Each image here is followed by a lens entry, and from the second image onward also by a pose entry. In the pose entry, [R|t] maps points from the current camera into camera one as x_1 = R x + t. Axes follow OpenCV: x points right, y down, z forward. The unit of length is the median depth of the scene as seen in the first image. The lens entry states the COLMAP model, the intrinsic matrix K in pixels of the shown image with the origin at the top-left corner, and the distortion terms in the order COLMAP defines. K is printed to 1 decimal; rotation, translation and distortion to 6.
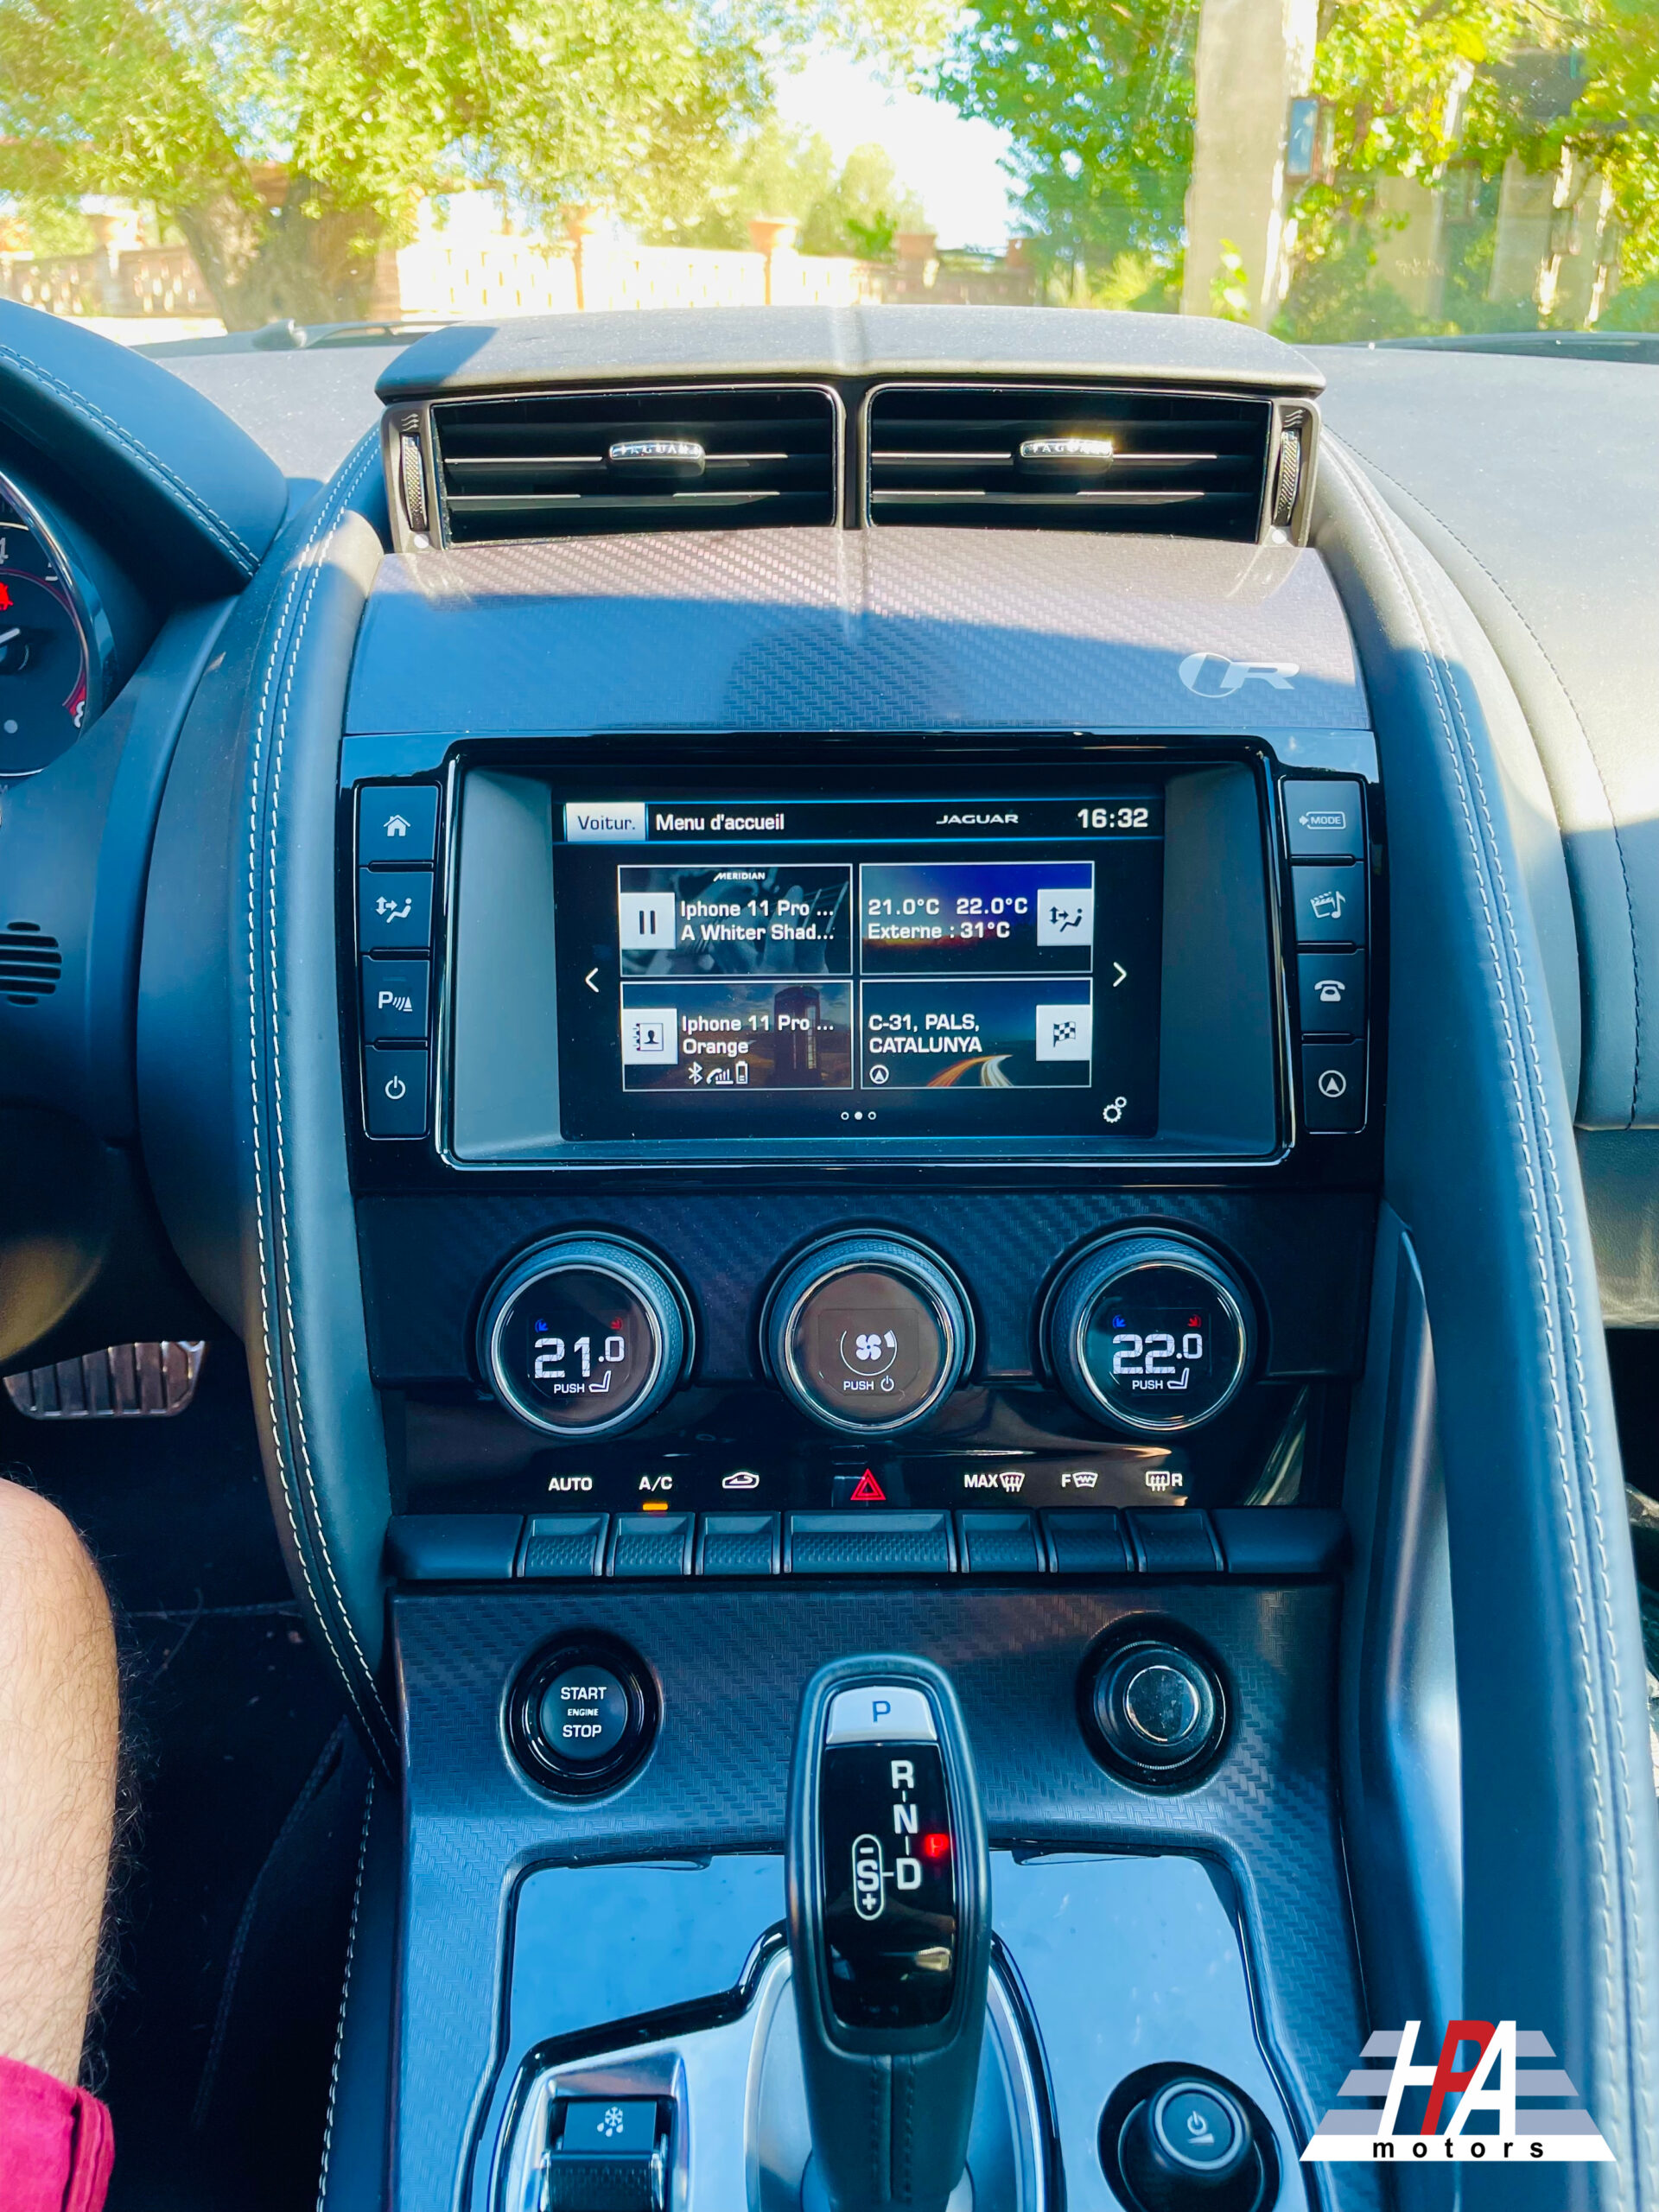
lens RADIAL K [[1627.2, 0, 825.4], [0, 1627.2, 1082.2], [0, 0, 1]] dist [0.069942, -0.109280]
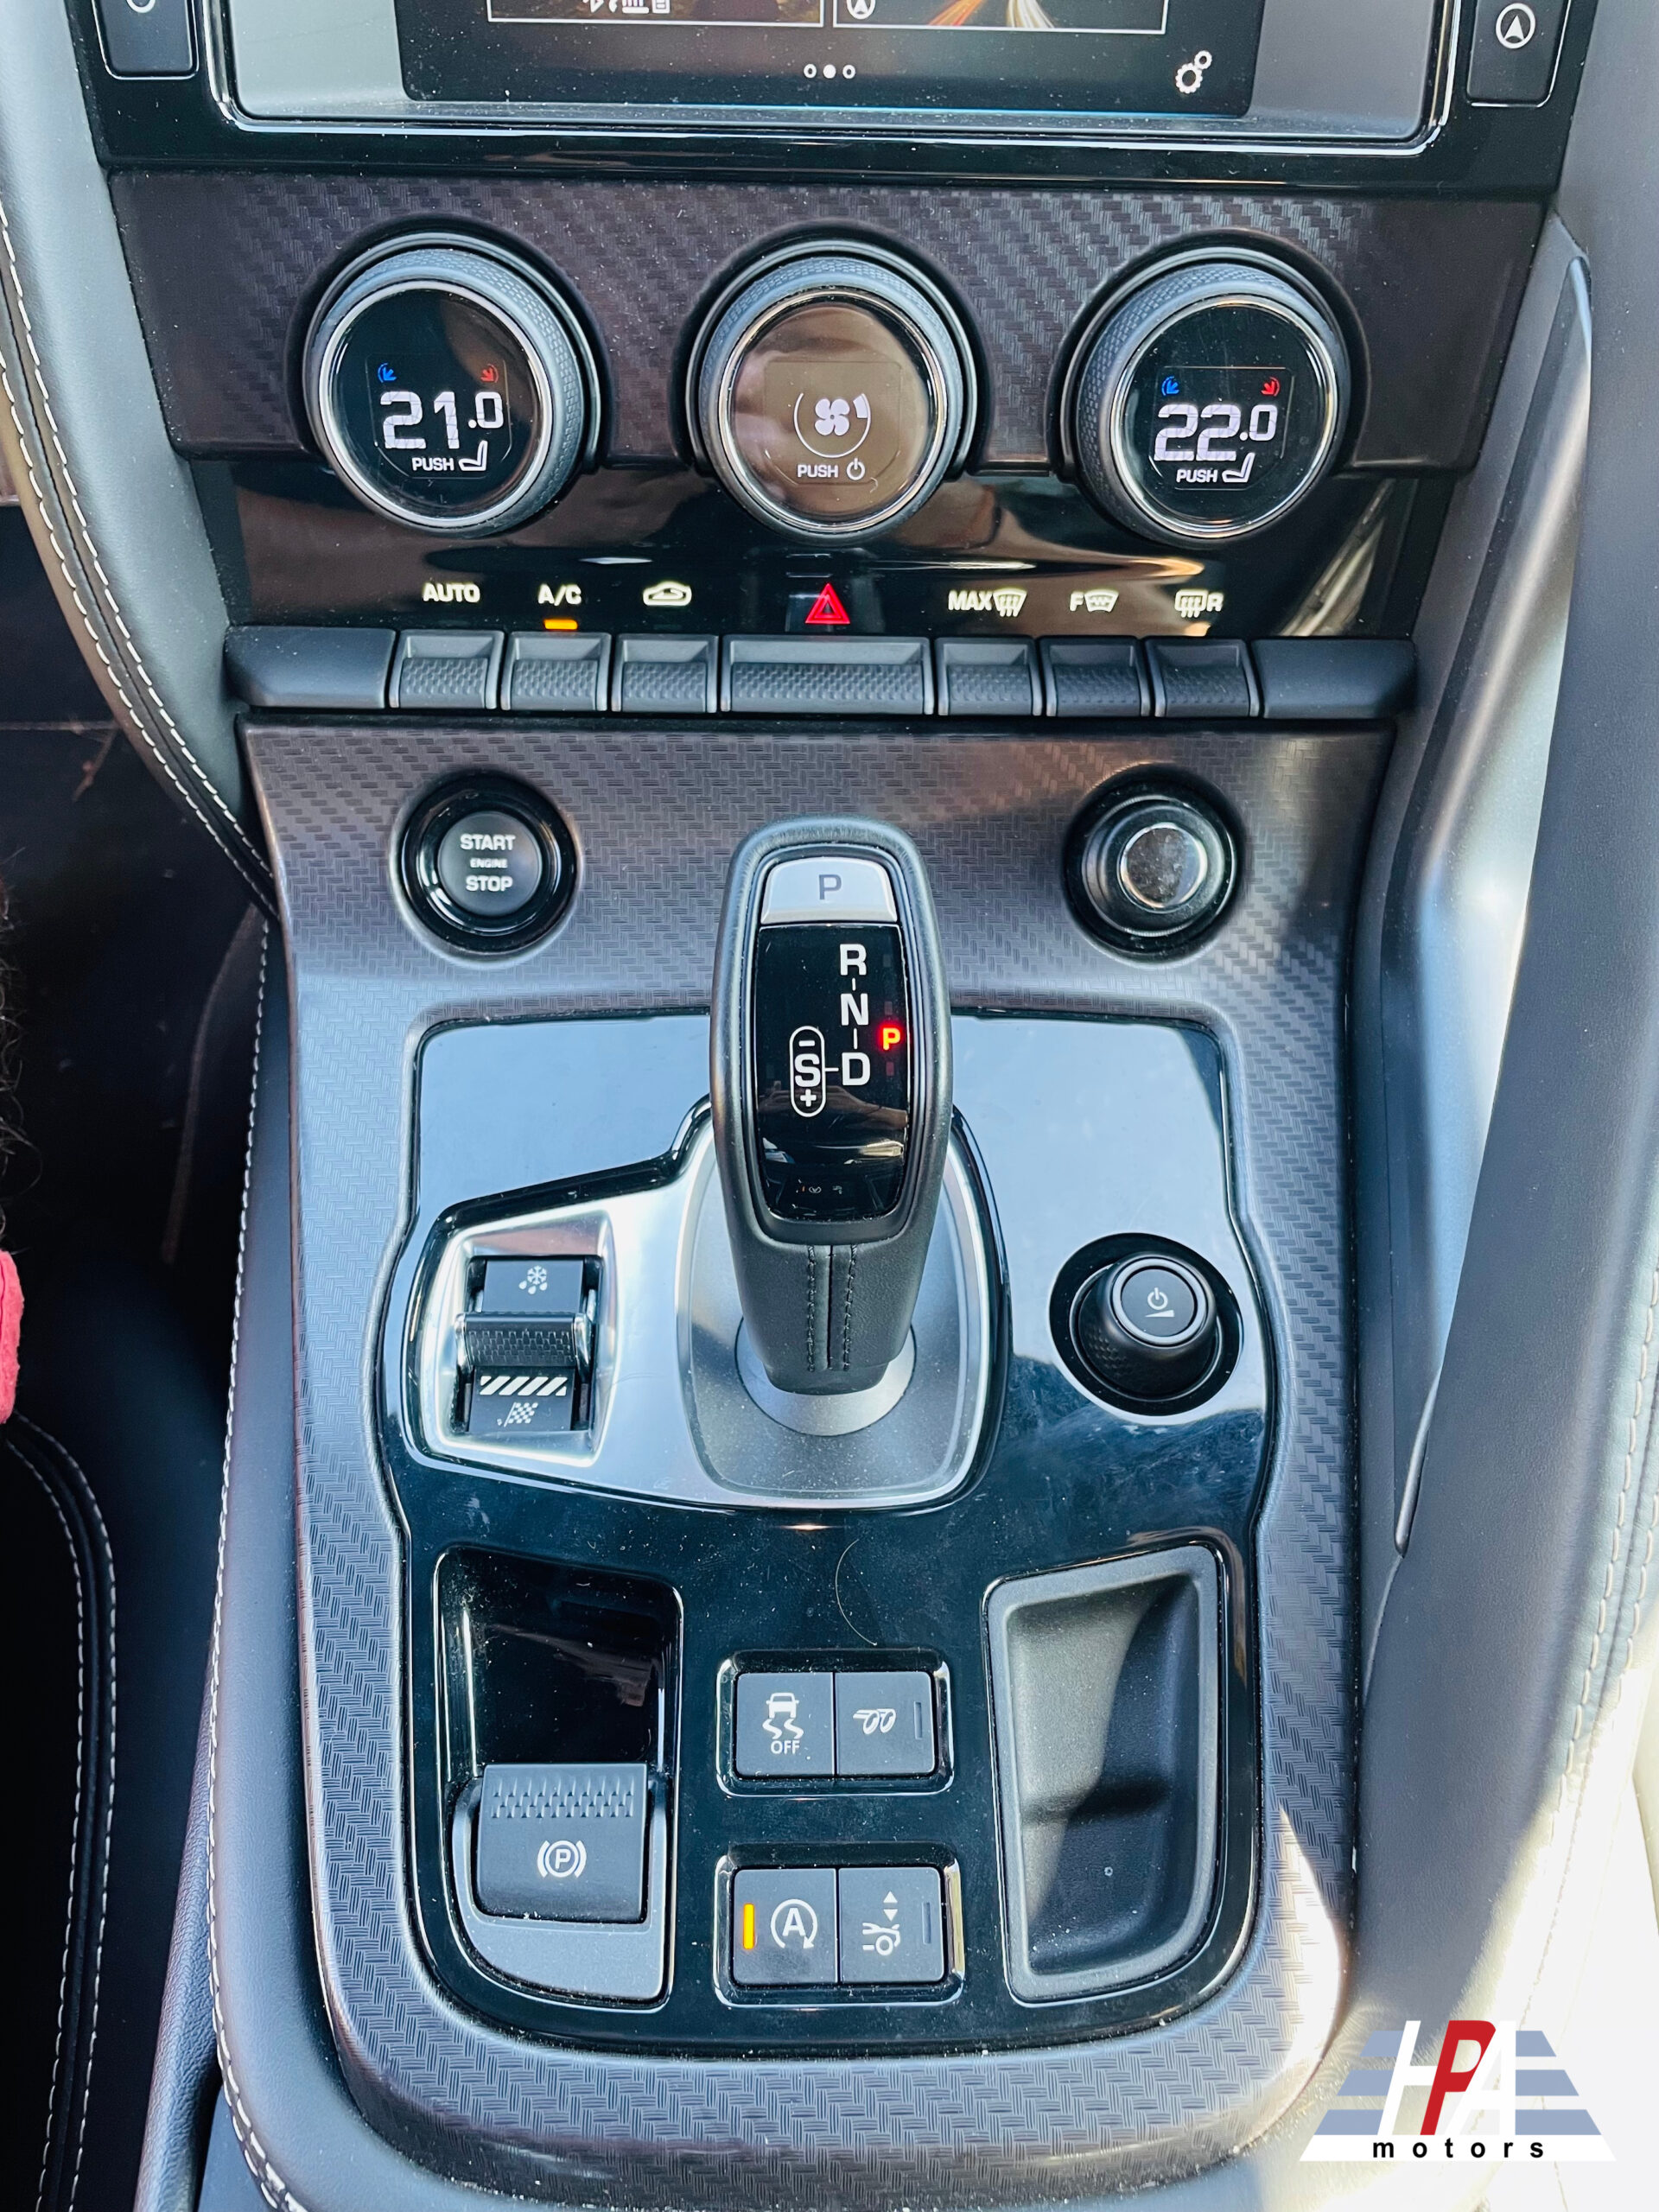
lens RADIAL K [[1627.2, 0, 825.4], [0, 1627.2, 1082.2], [0, 0, 1]] dist [0.069942, -0.109280]
pose [[0.999735, 0.014860, 0.017569, 0.015166], [-0.021659, 0.865580, 0.500302, 0.051982], [-0.007773, -0.500550, 0.865673, 0.202904]]
